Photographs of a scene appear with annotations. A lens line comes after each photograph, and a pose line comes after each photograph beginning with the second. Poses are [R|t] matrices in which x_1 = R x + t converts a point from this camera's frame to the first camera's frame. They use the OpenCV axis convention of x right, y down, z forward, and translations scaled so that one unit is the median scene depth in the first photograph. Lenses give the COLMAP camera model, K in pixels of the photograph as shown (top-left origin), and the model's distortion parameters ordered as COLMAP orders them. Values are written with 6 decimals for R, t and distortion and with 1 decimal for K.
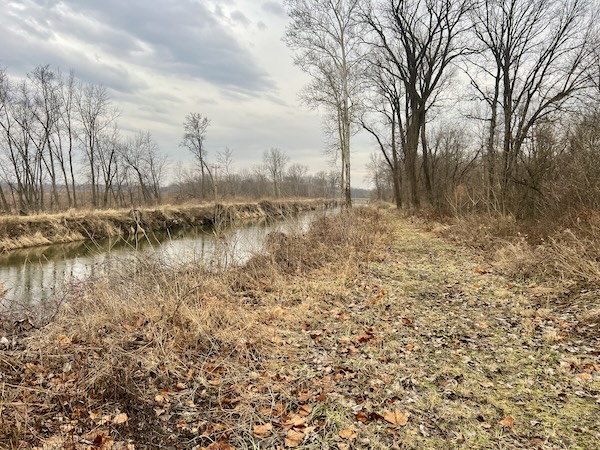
lens RADIAL K [[456.5, 0, 301.0], [0, 456.5, 224.3], [0, 0, 1]] dist [0.116479, 0.003209]
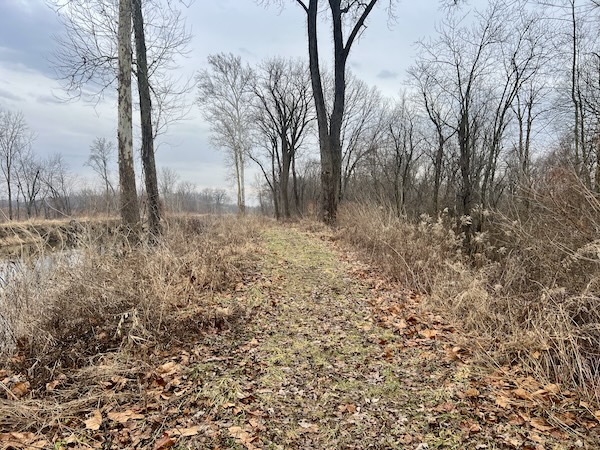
lens RADIAL K [[456.5, 0, 302.5], [0, 456.5, 226.0], [0, 0, 1]] dist [0.116479, 0.003209]
pose [[0.967075, -0.002740, 0.254476, -0.064728], [0.011017, 0.999455, -0.031106, 0.027270], [-0.254252, 0.032885, 0.966579, -0.349740]]
